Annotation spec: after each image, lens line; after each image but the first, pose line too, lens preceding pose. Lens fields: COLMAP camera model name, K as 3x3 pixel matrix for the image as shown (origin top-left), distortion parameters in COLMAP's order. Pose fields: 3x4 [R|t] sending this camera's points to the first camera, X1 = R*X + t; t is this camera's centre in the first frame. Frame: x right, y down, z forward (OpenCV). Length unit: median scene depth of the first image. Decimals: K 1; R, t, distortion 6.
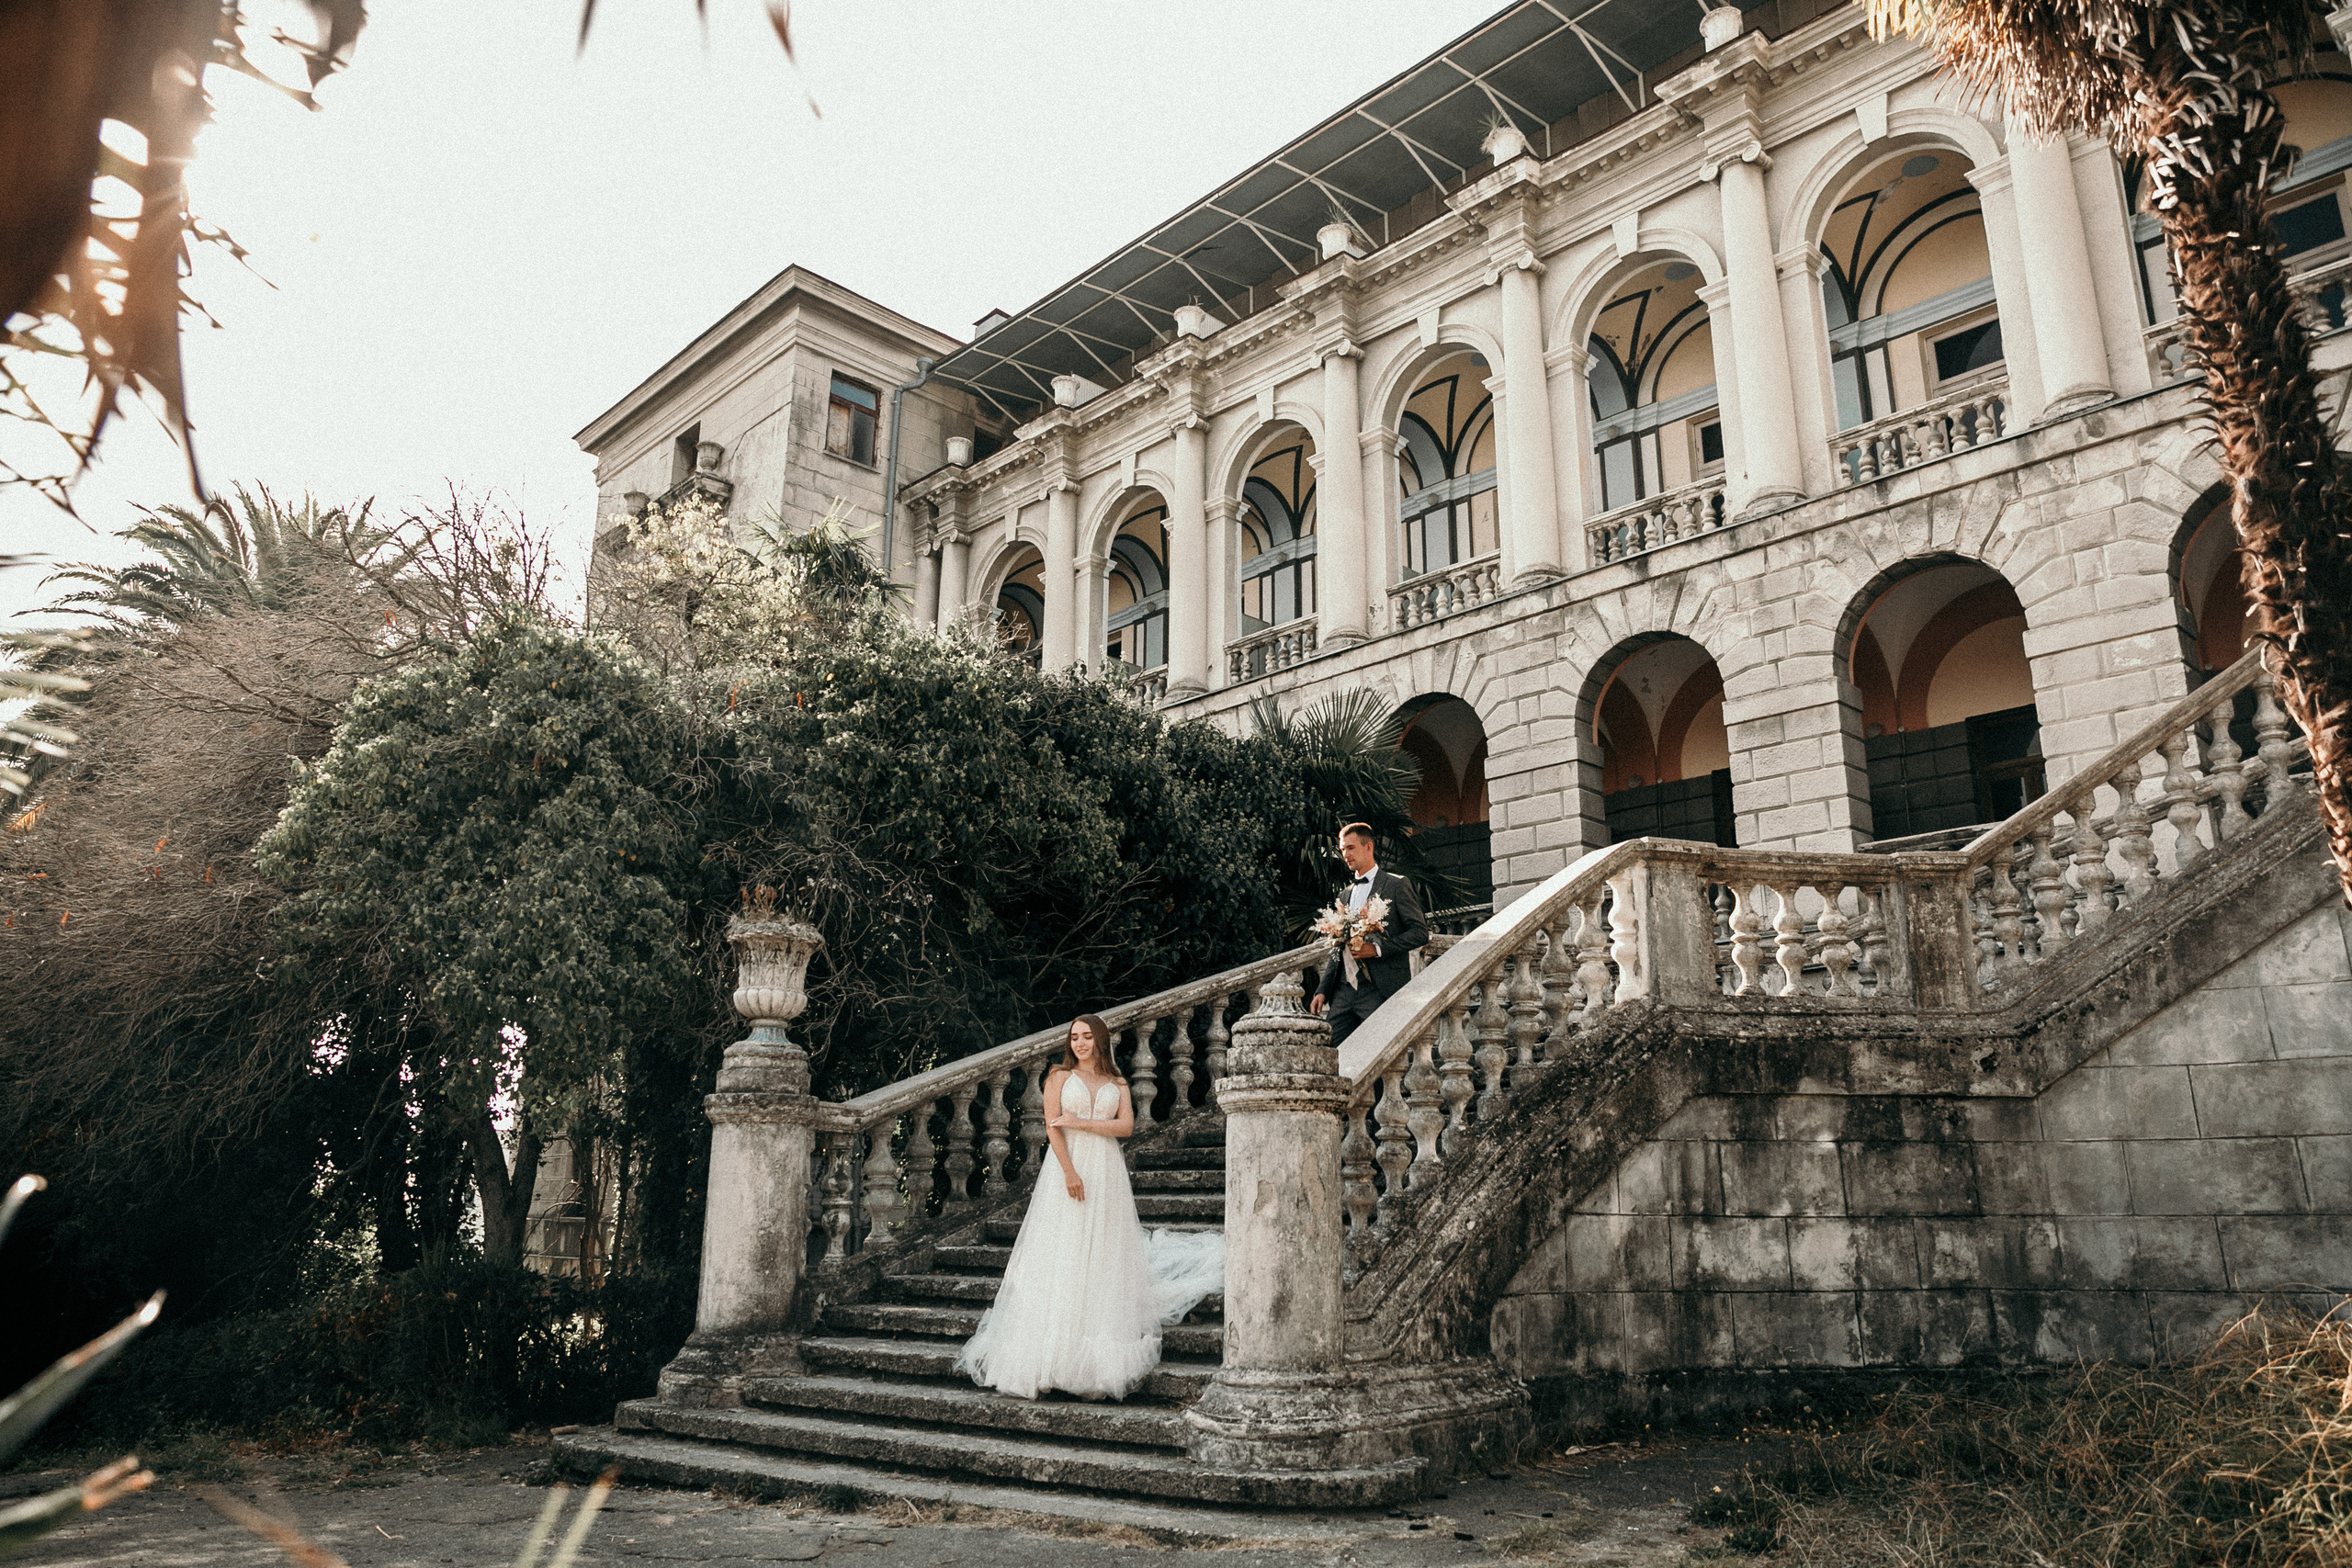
lens RADIAL K [[1599.1, 0, 1169.6], [0, 1599.1, 774.2], [0, 0, 1]] dist [-0.077888, 0.073673]
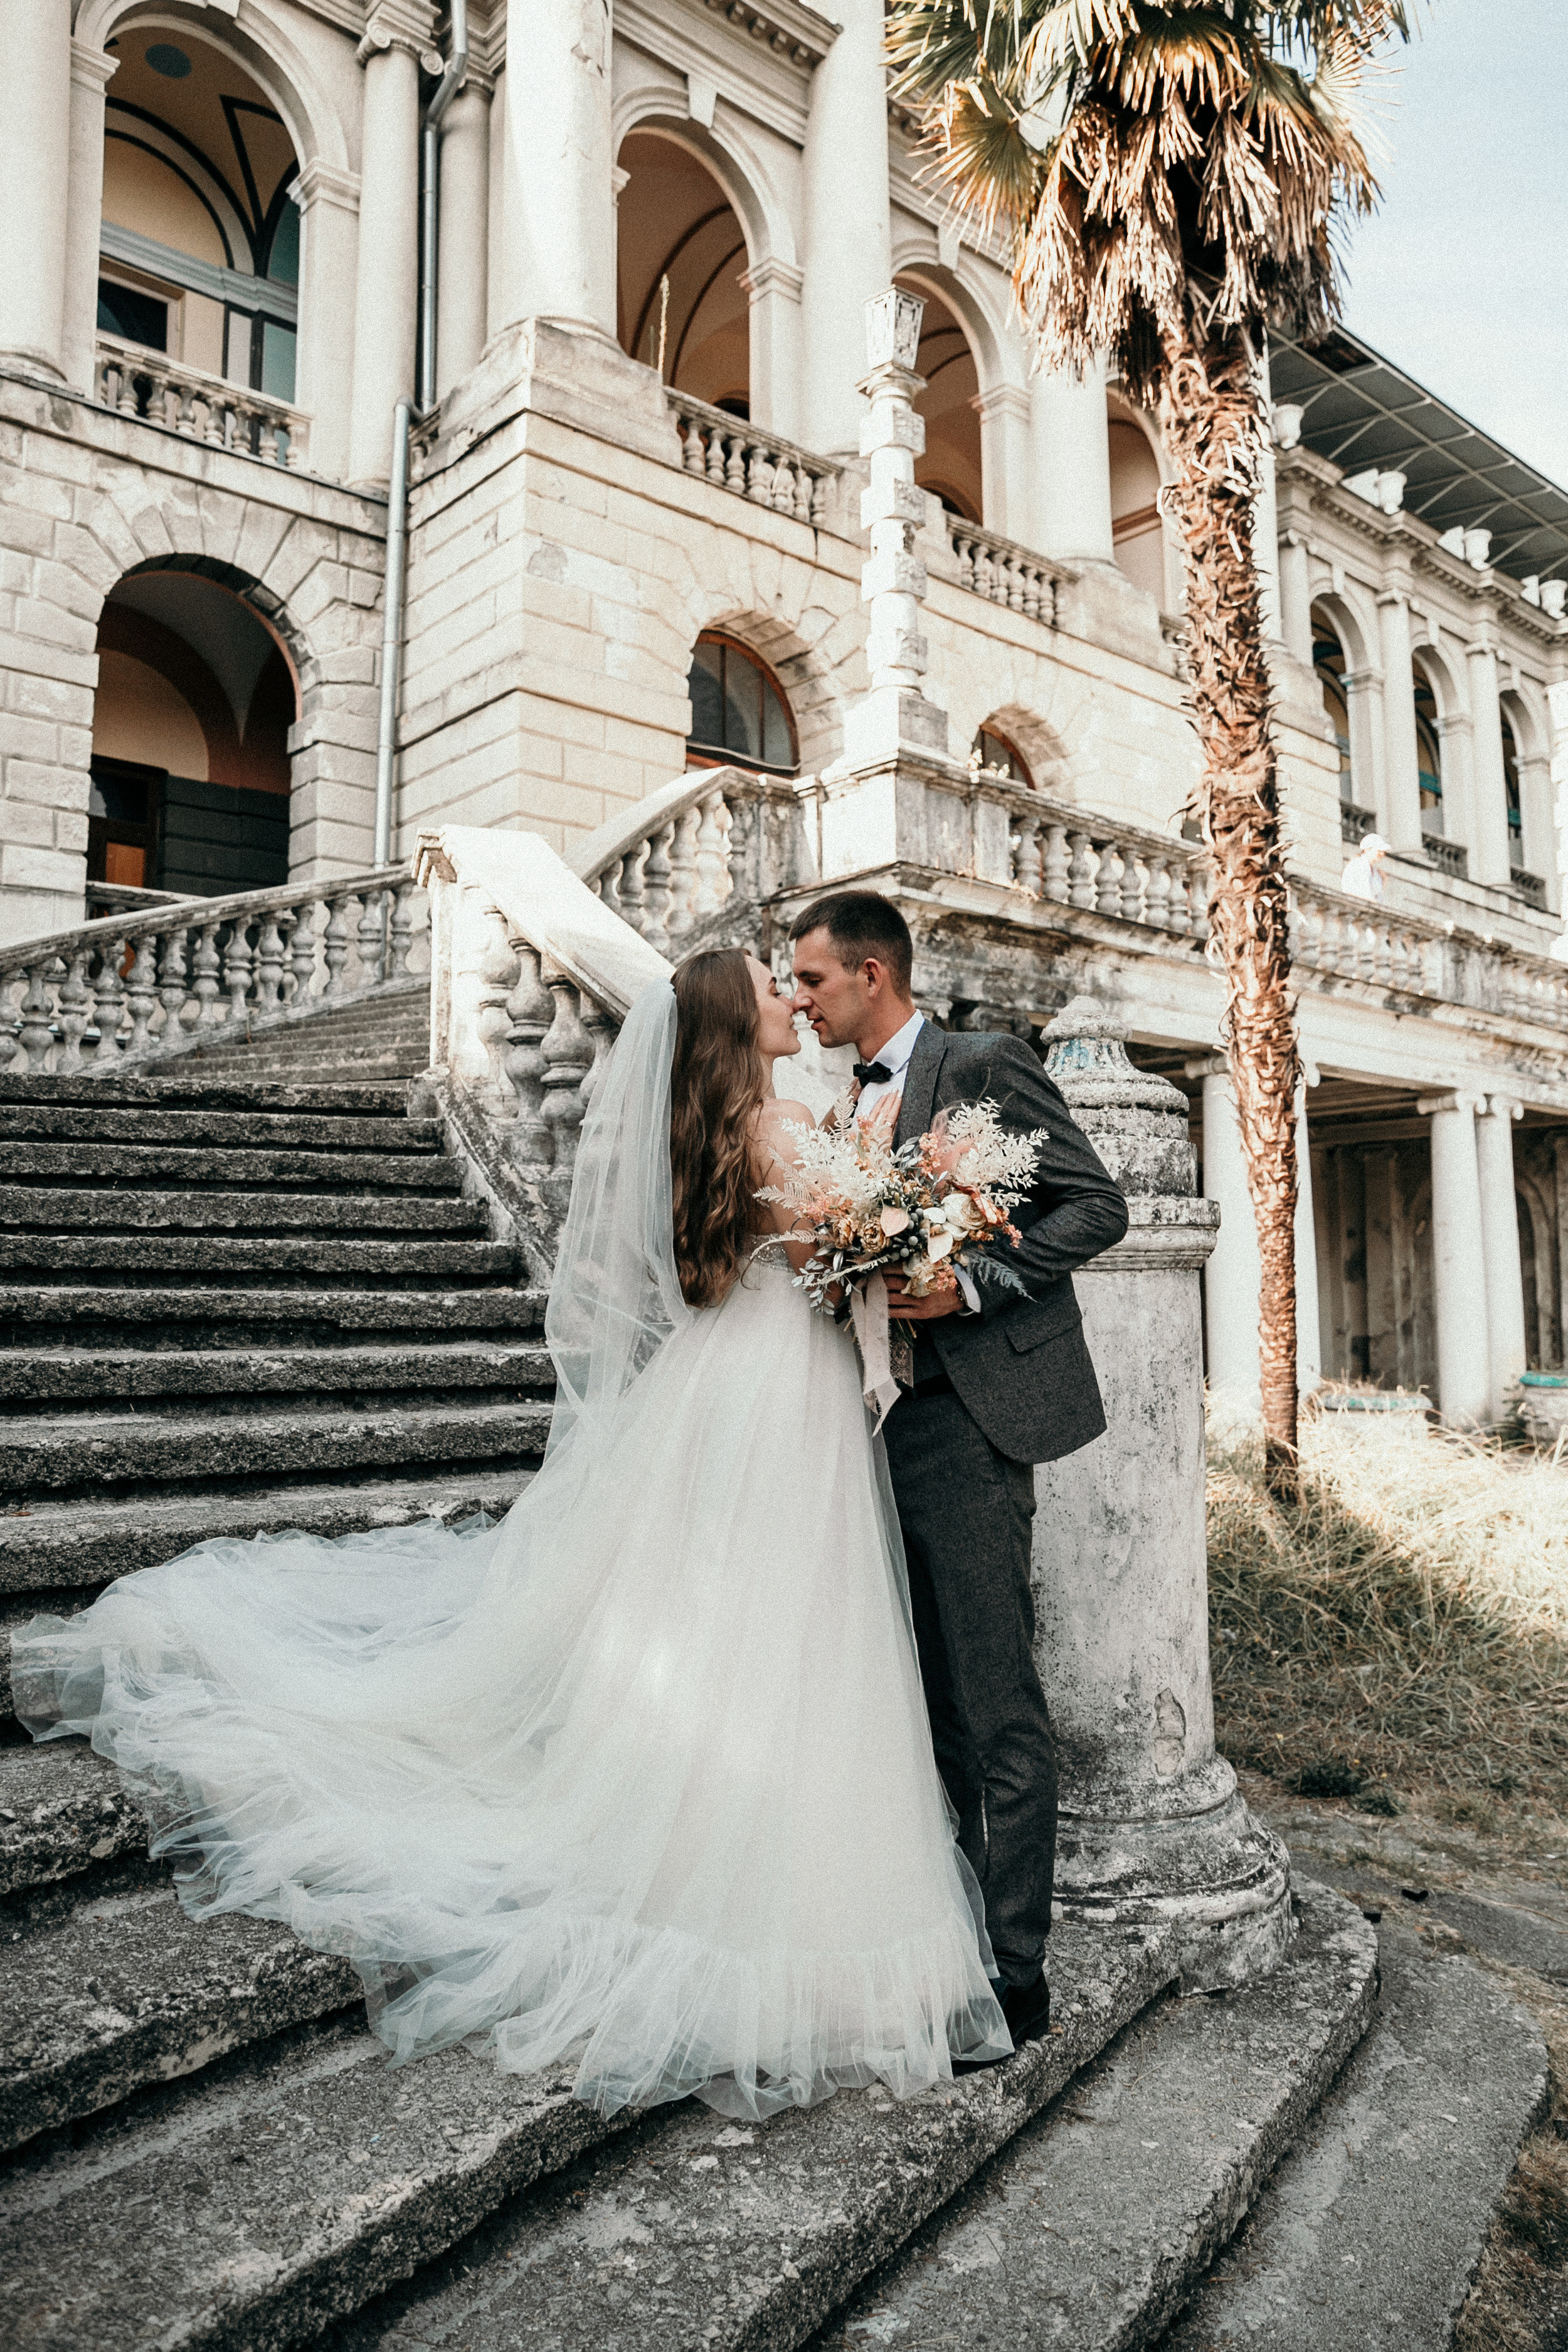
lens RADIAL K [[1664.8, 0, 797.3], [0, 1664.8, 1146.2], [0, 0, 1]] dist [-0.078094, 0.079446]
pose [[0.034820, 0.086252, 0.995665, -0.192306], [-0.261064, 0.962462, -0.074246, 0.098747], [-0.964693, -0.257347, 0.056030, 0.442922]]
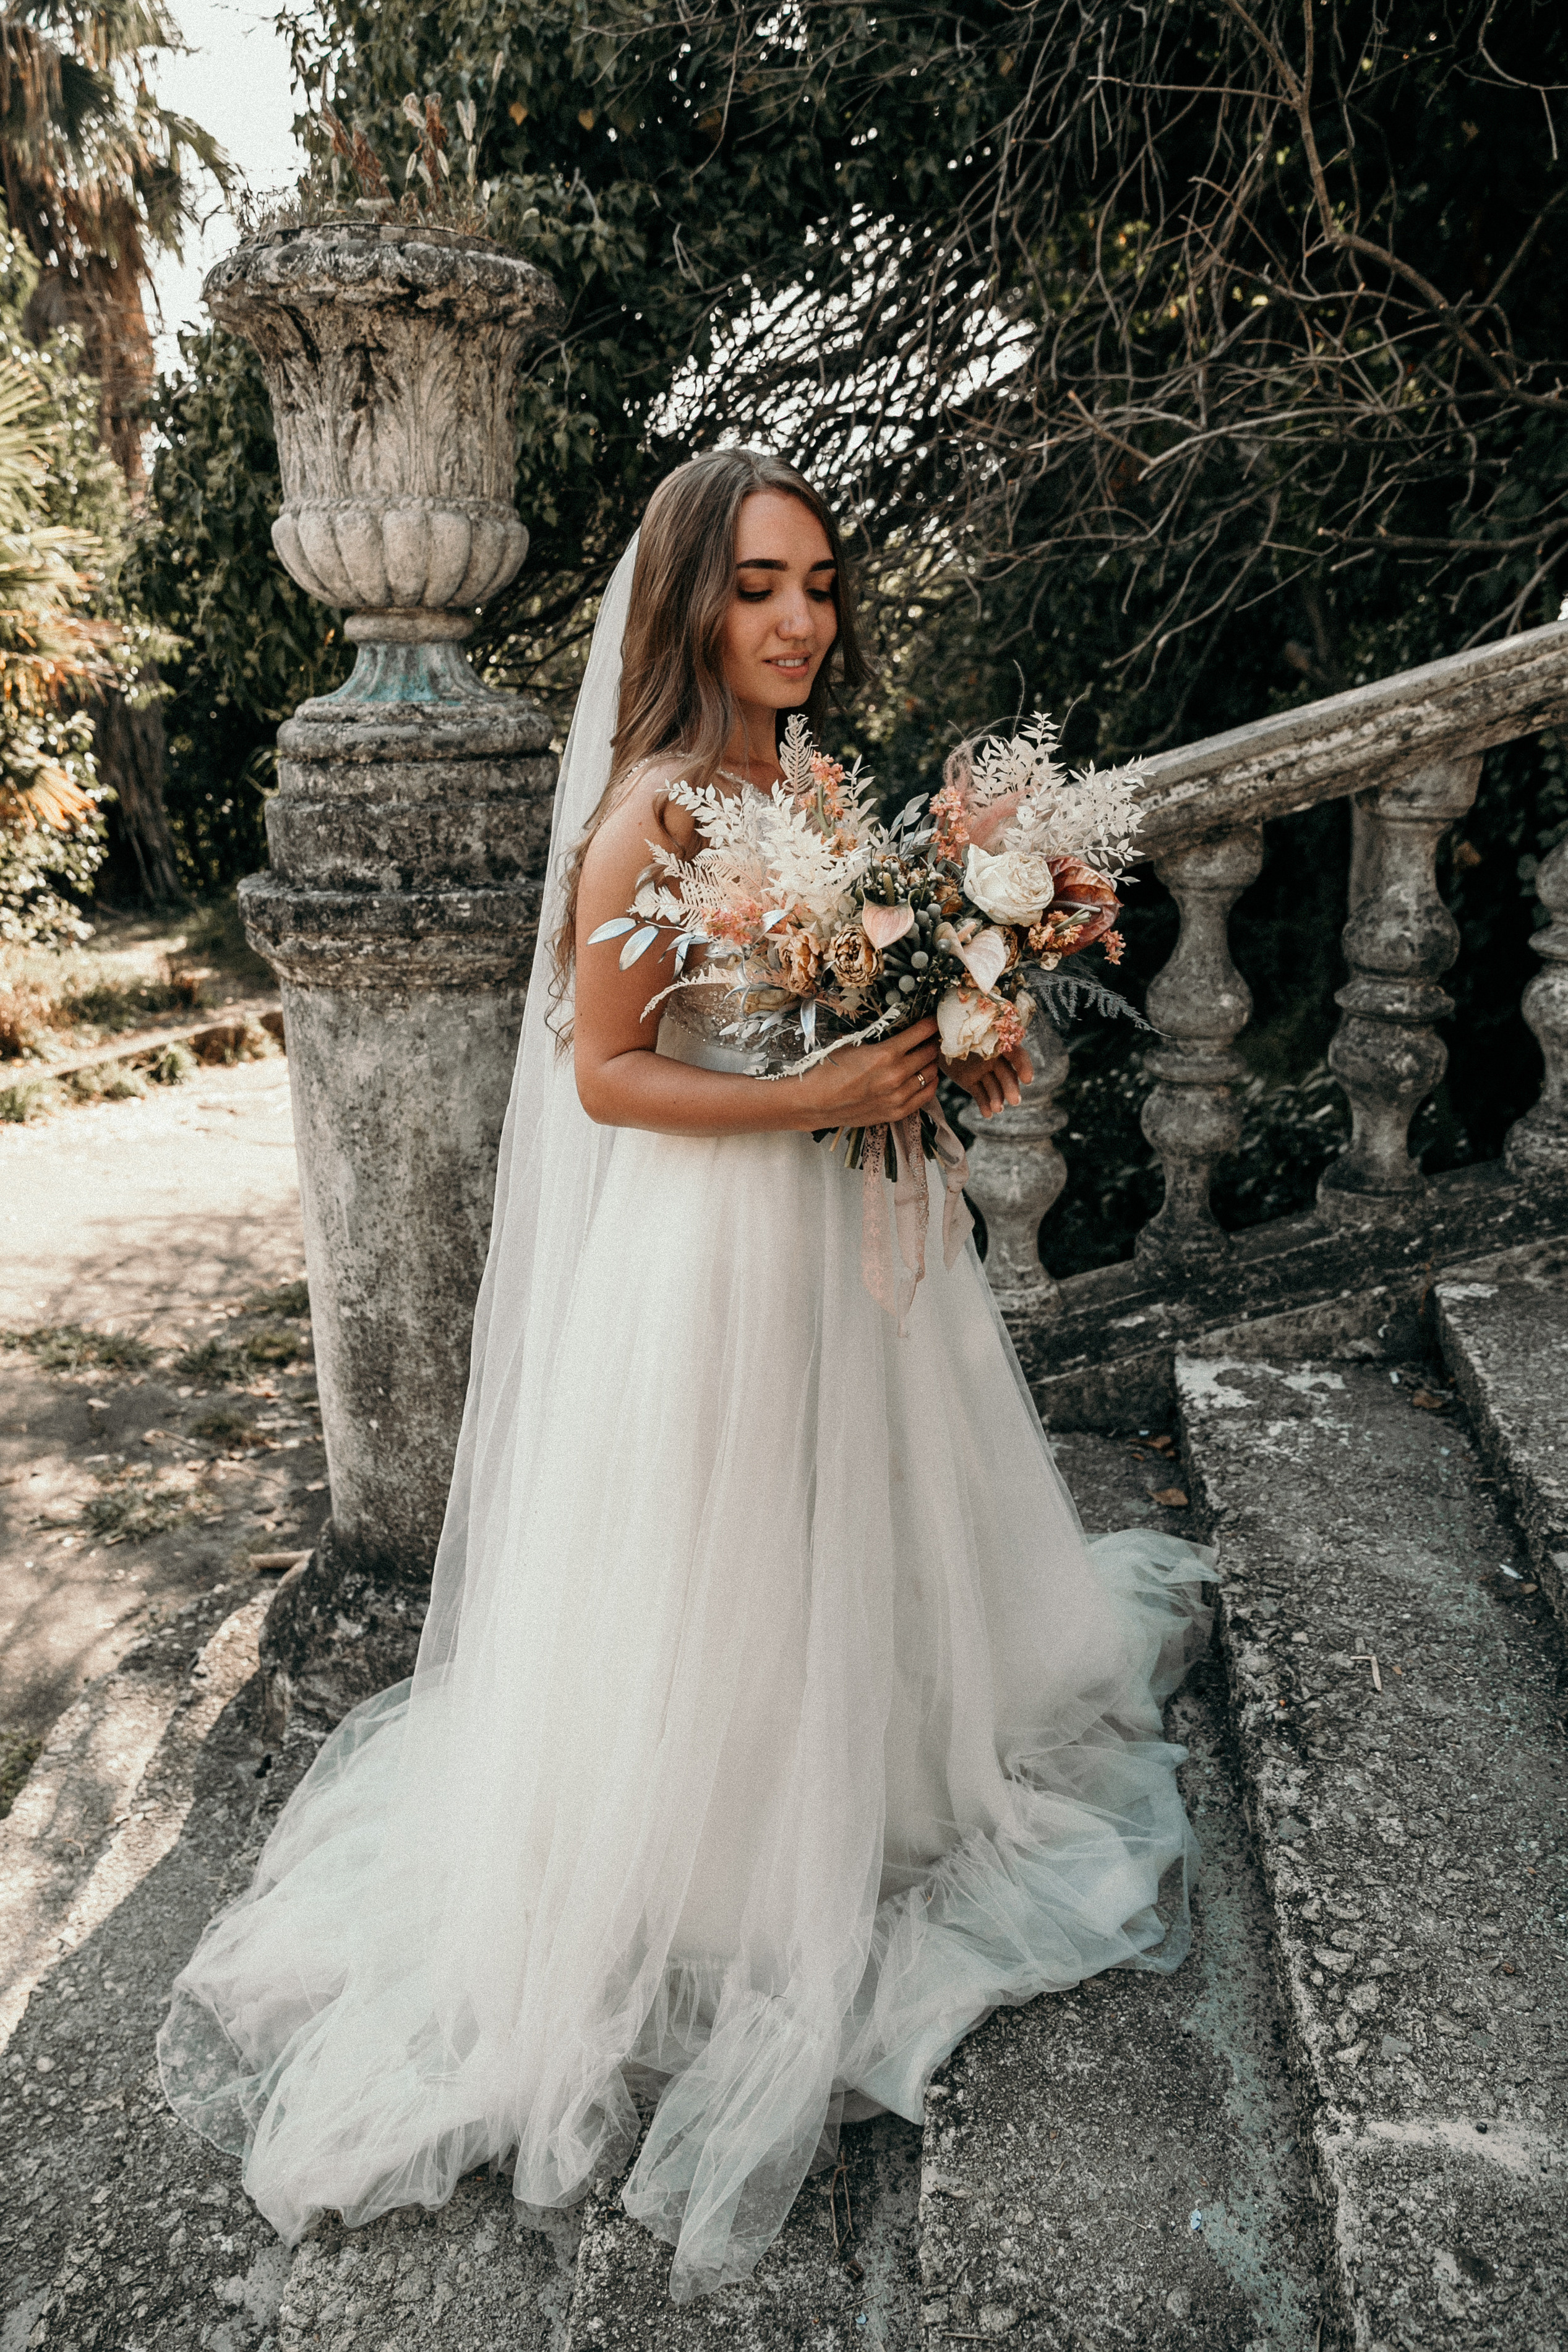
lens RADIAL K [[1664.6, 0, 797.3], [0, 1664.6, 1146.2], [0, 0, 1]] dist [-0.078094, 0.079446]
pose [[0.517483, 0.245189, -0.819813, 0.029133], [0.240544, 0.877752, 0.414354, 0.067814], [0.821188, -0.411623, 0.395243, 0.459673]]
